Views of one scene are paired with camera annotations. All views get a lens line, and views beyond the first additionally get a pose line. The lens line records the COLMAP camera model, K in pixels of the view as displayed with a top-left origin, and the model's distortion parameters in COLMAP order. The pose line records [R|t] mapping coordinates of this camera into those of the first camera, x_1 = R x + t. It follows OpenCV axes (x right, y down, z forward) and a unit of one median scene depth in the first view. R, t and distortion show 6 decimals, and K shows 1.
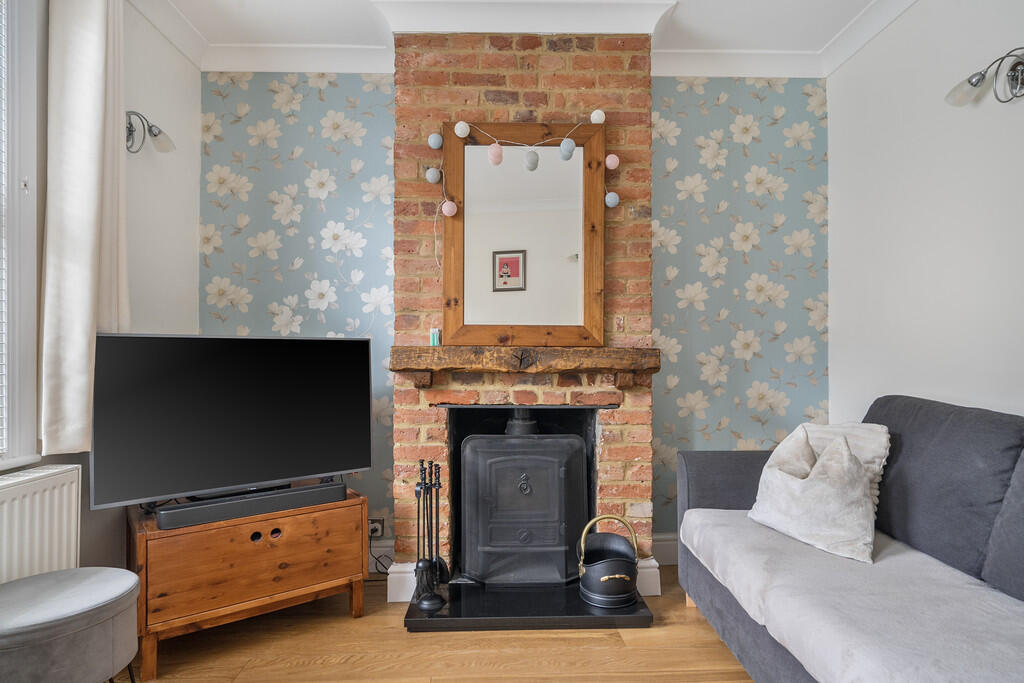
lens RADIAL K [[563.9, 0, 512.6], [0, 563.9, 352.1], [0, 0, 1]] dist [0.005298, 0.000699]
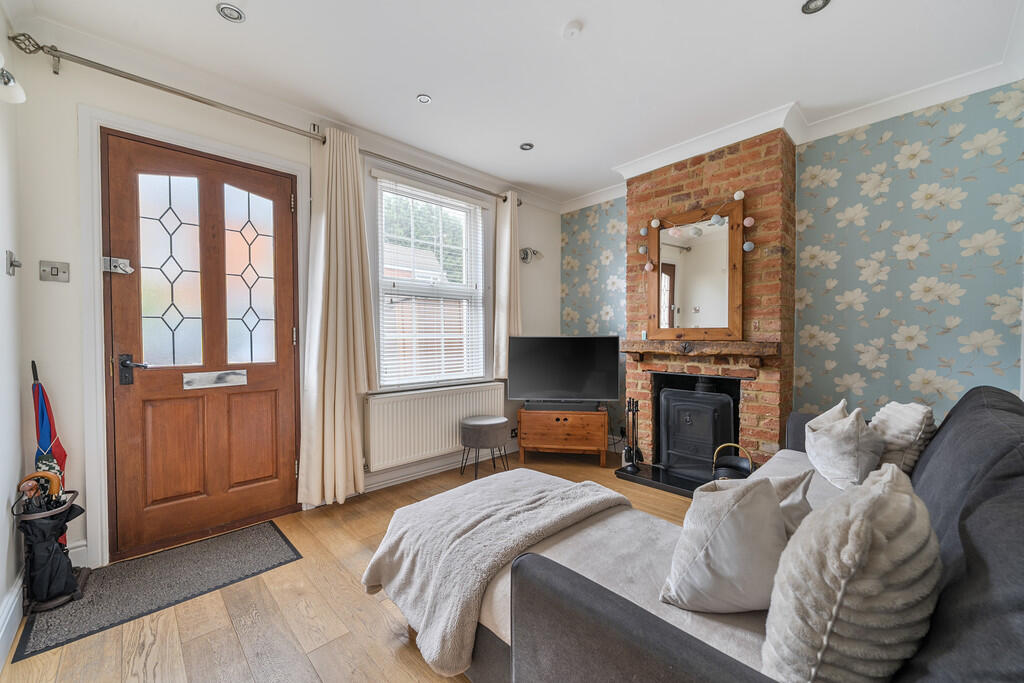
lens RADIAL K [[422.5, 0, 512.5], [0, 422.5, 339.6], [0, 0, 1]] dist [-0.000789, -0.000154]
pose [[0.656558, 0.005184, -0.754257, 0.625597], [0.013533, 0.999734, 0.018651, -0.042750], [0.754154, -0.022453, 0.656314, -0.262683]]
